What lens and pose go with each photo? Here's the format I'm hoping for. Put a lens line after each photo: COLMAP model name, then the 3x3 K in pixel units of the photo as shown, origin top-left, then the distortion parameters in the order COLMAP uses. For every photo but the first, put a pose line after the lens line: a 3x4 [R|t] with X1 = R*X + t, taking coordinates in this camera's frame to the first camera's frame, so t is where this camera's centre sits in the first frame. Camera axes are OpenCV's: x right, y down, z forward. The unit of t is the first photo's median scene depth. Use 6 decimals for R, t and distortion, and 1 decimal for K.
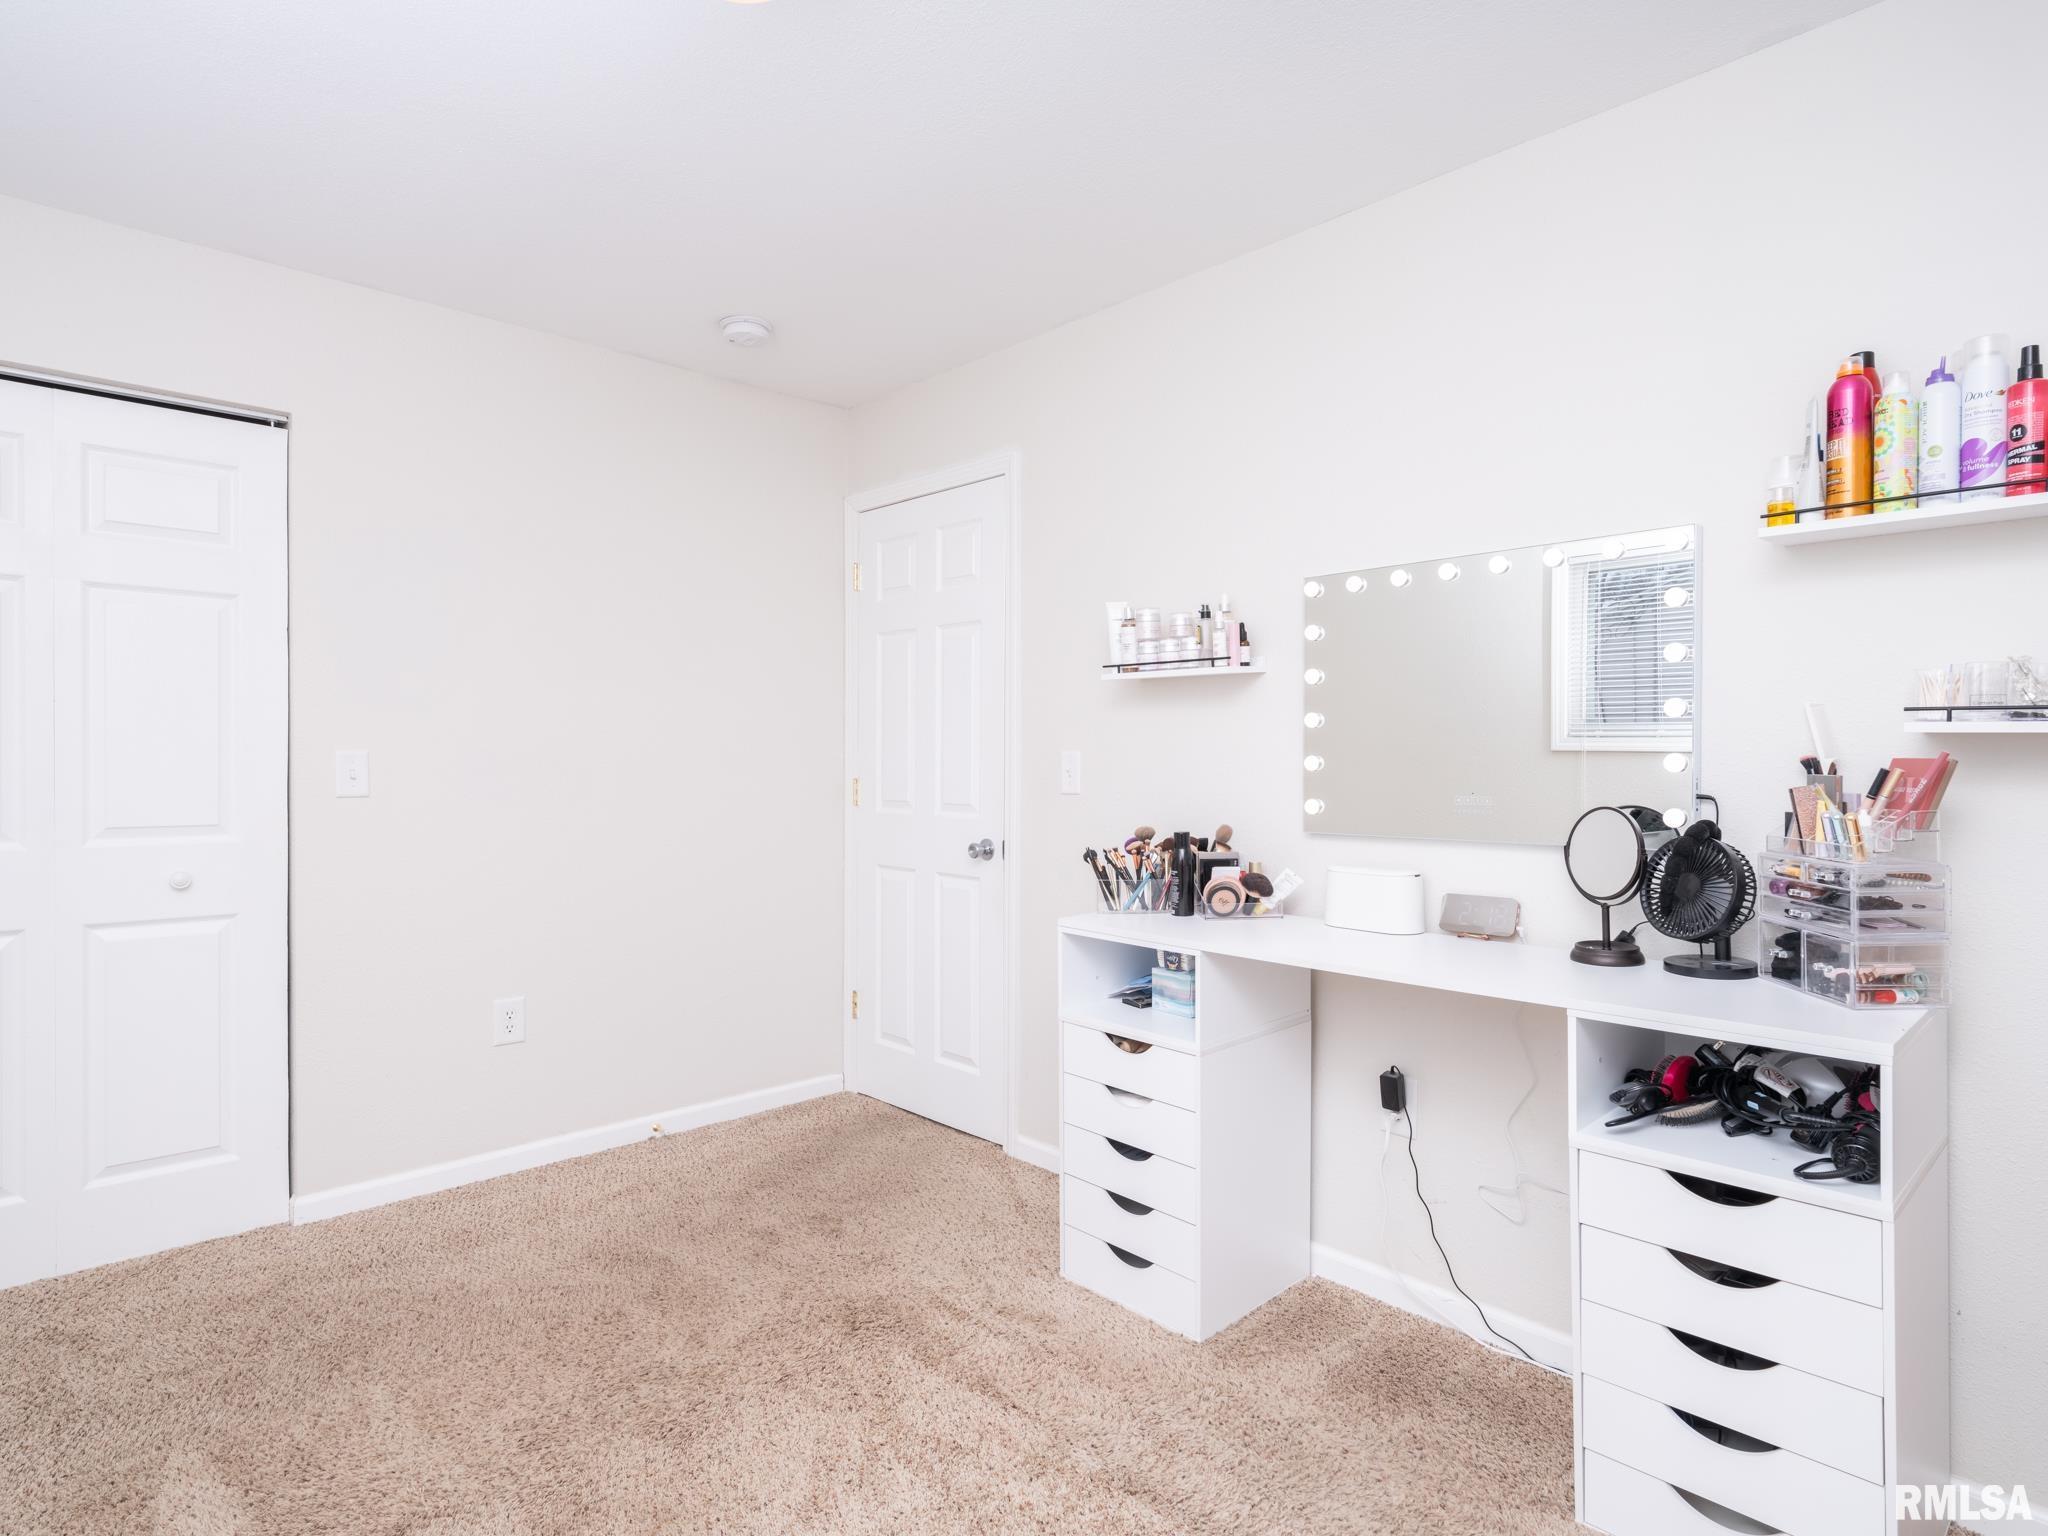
lens RADIAL K [[1122.4, 0, 1040.8], [0, 1122.4, 756.9], [0, 0, 1]] dist [0.000794, -0.001767]
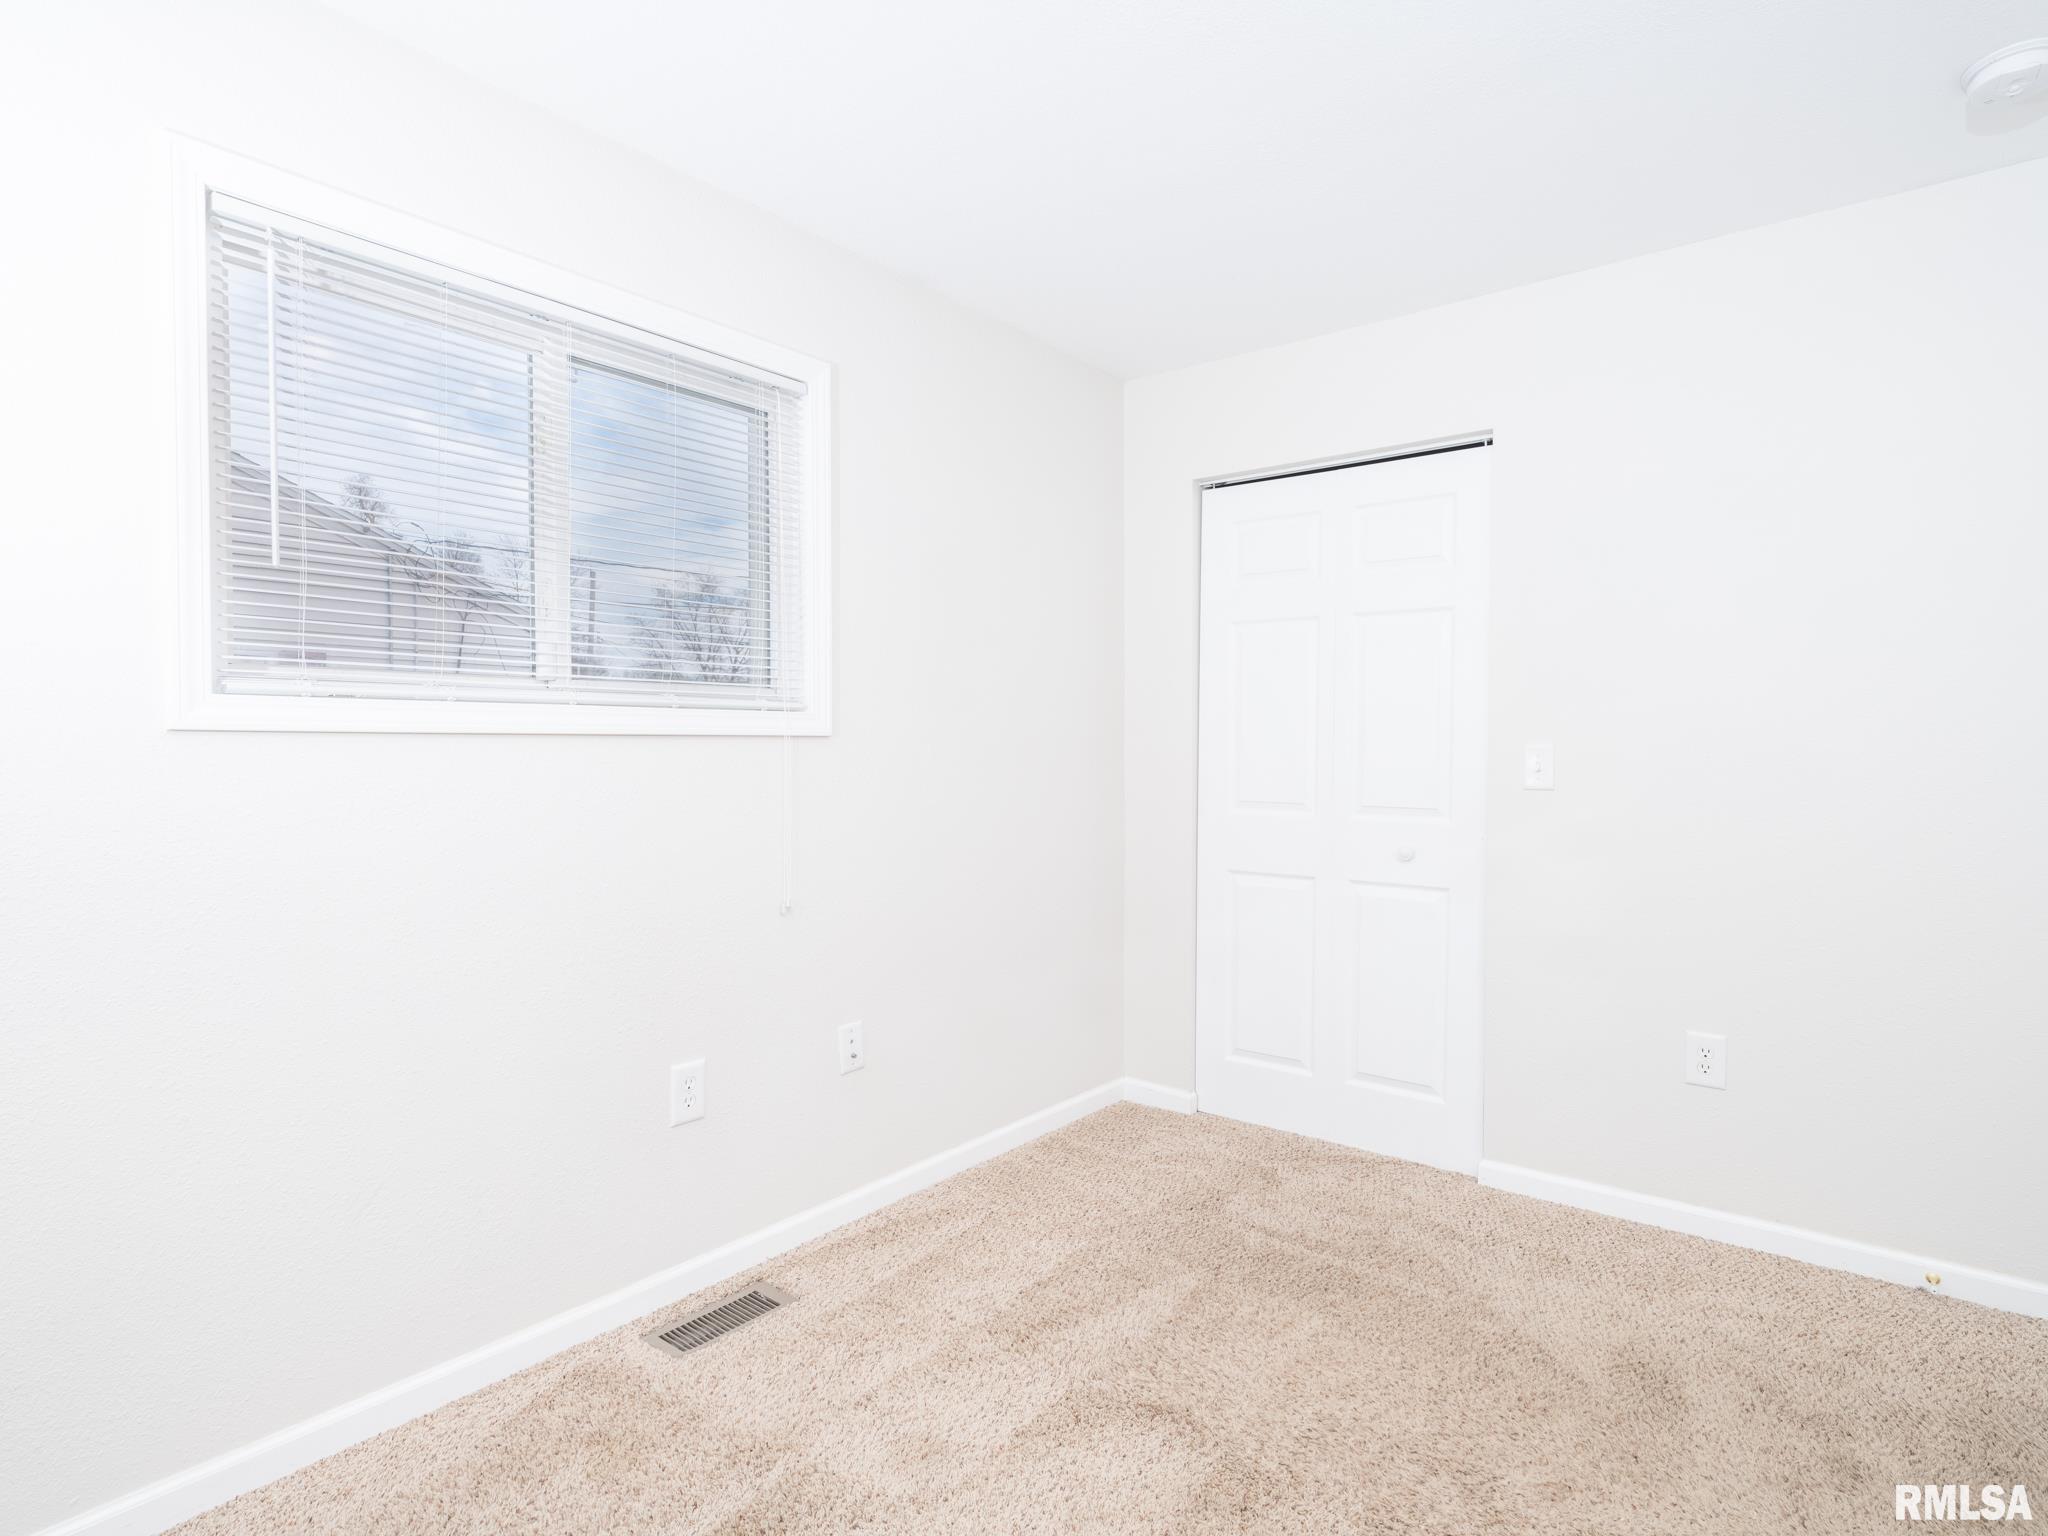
lens RADIAL K [[1122.4, 0, 1030.4], [0, 1122.4, 751.9], [0, 0, 1]] dist [0.000794, -0.001767]
pose [[0.127274, 0.007831, -0.991837, 0.344795], [-0.002294, 0.999968, 0.007601, -0.005086], [0.991865, 0.001308, 0.127288, 0.427274]]
